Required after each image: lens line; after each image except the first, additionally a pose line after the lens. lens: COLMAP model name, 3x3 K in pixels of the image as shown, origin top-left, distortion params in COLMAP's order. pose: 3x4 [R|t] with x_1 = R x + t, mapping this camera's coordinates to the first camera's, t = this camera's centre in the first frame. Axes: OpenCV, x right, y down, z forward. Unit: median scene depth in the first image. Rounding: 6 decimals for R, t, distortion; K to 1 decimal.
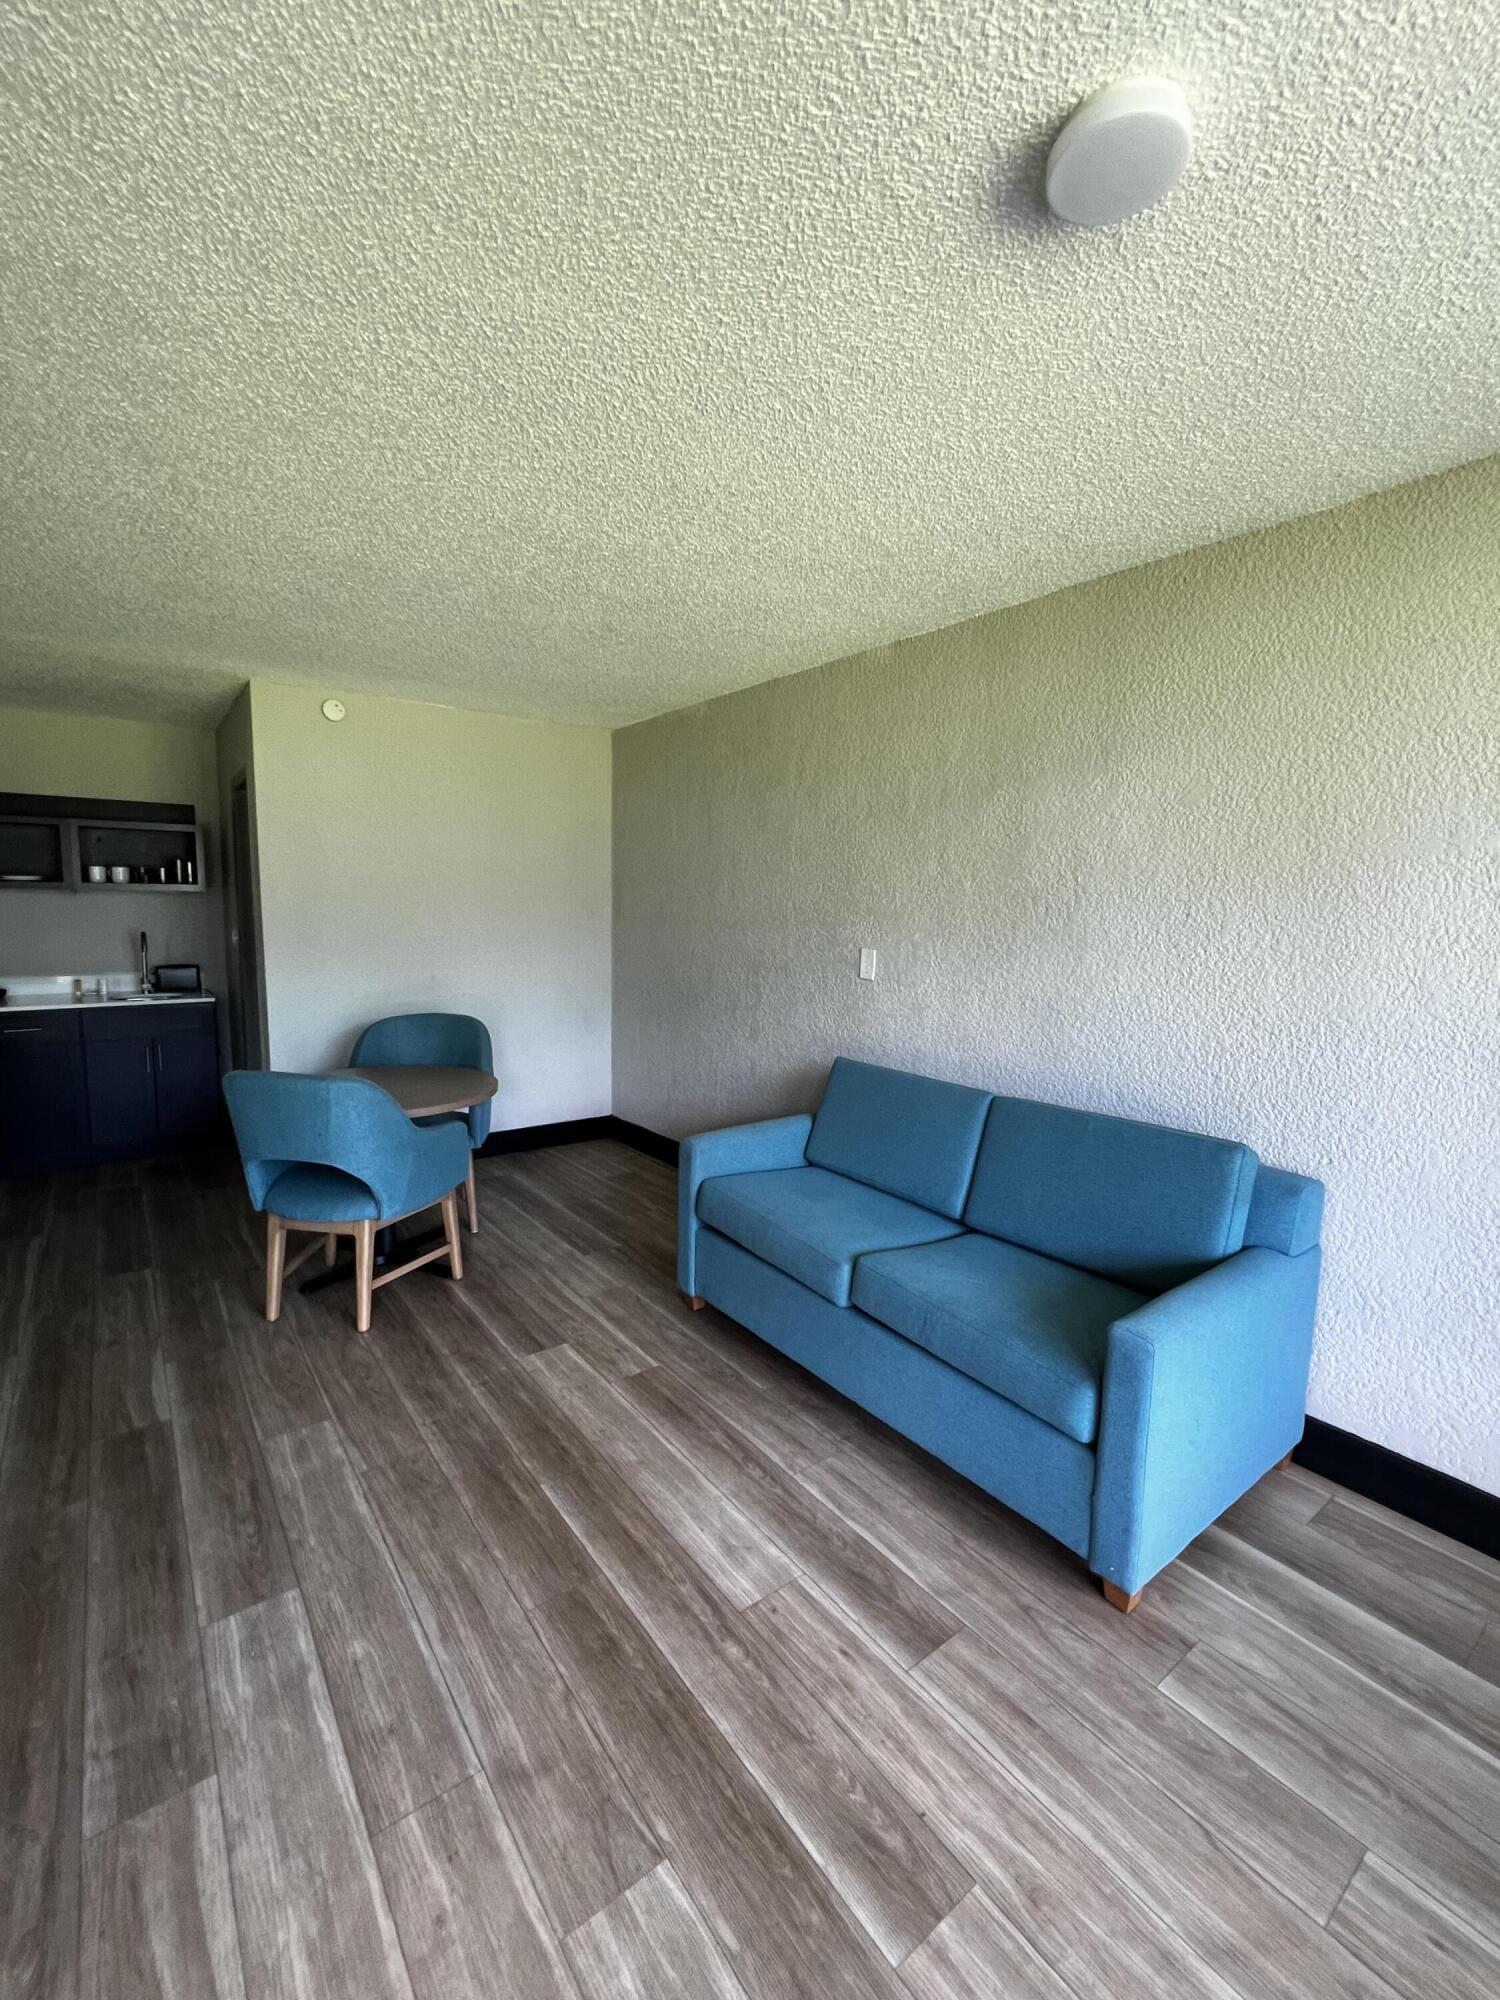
lens RADIAL K [[820.1, 0, 740.5], [0, 820.1, 996.1], [0, 0, 1]] dist [-0.000021, 0.000052]
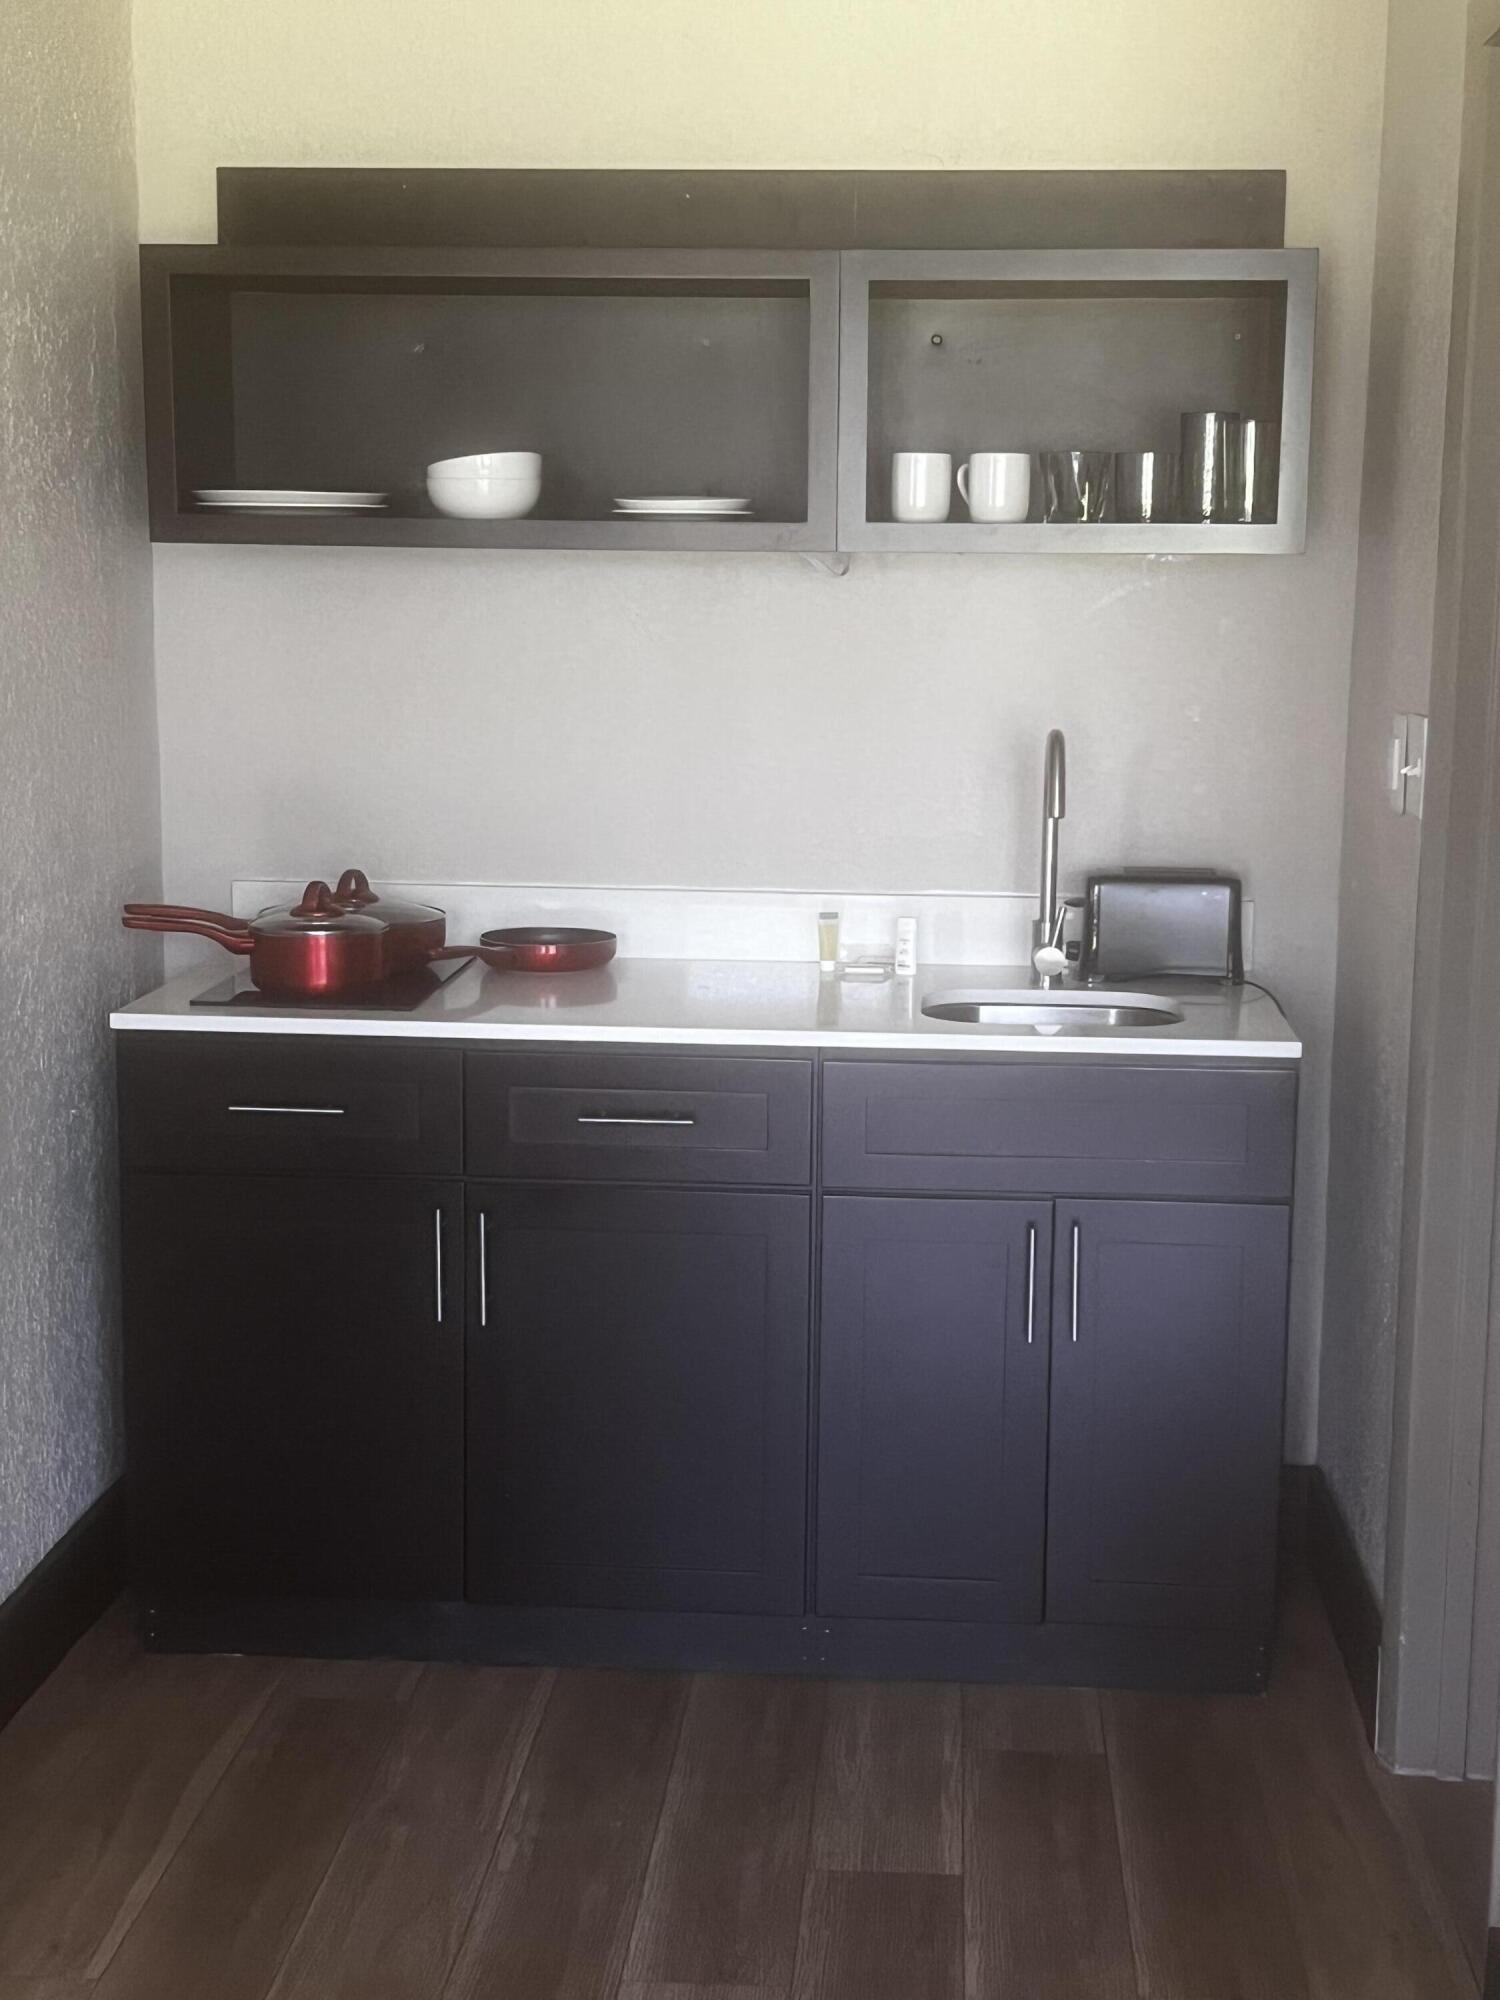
lens RADIAL K [[2793.2, 0, 749.5], [0, 2793.2, 999.4], [0, 0, 1]] dist [0.026907, 0.000000]
pose [[0.745095, 0.097400, -0.659808, -0.257102], [-0.070631, 0.995239, 0.067154, -0.048625], [0.663208, -0.003433, 0.748427, 0.340659]]
